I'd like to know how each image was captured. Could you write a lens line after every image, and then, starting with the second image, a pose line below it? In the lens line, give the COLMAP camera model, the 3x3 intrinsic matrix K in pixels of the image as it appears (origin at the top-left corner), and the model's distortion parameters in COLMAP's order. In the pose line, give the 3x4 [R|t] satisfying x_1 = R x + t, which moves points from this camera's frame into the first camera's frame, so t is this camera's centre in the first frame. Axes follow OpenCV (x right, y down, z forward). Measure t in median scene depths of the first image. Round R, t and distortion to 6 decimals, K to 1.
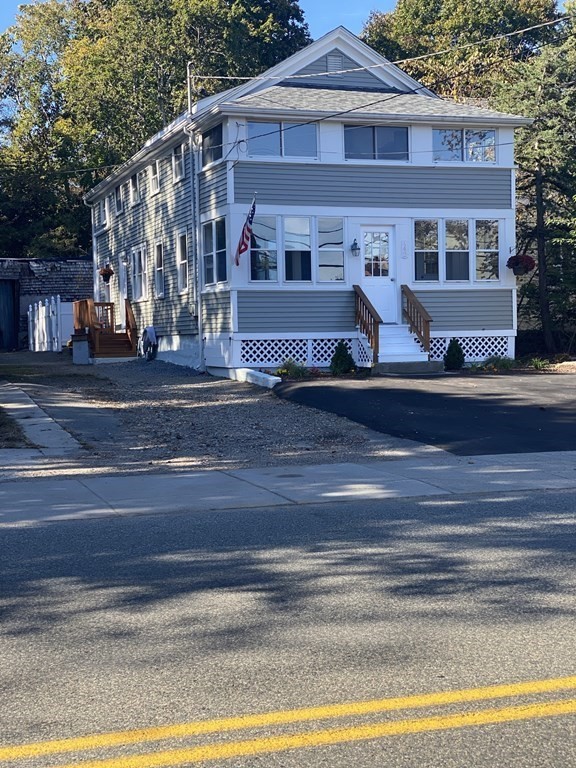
lens RADIAL K [[1192.9, 0, 286.7], [0, 1192.9, 380.3], [0, 0, 1]] dist [0.045383, 0.000000]
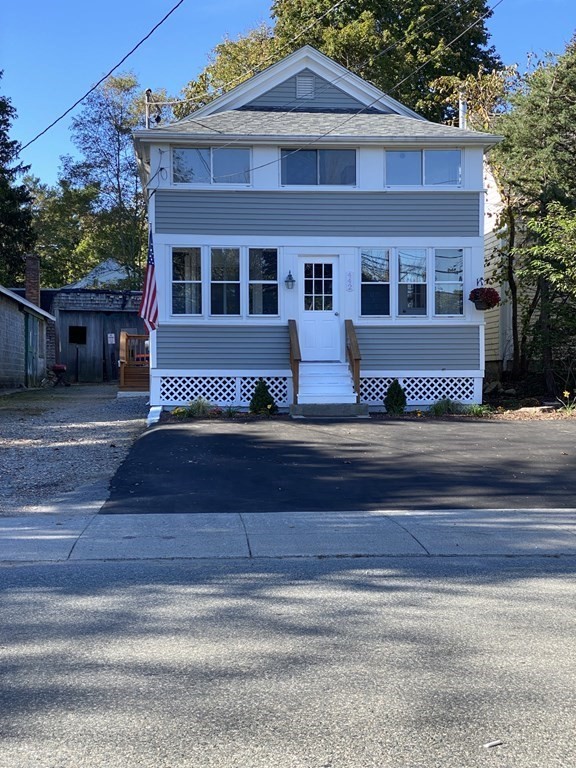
lens RADIAL K [[1192.9, 0, 288.3], [0, 1192.9, 388.0], [0, 0, 1]] dist [0.045383, 0.000000]
pose [[0.967984, 0.020147, -0.250204, 0.288309], [-0.025332, 0.999526, -0.017518, -0.010222], [0.249732, 0.023296, 0.968035, 0.099319]]
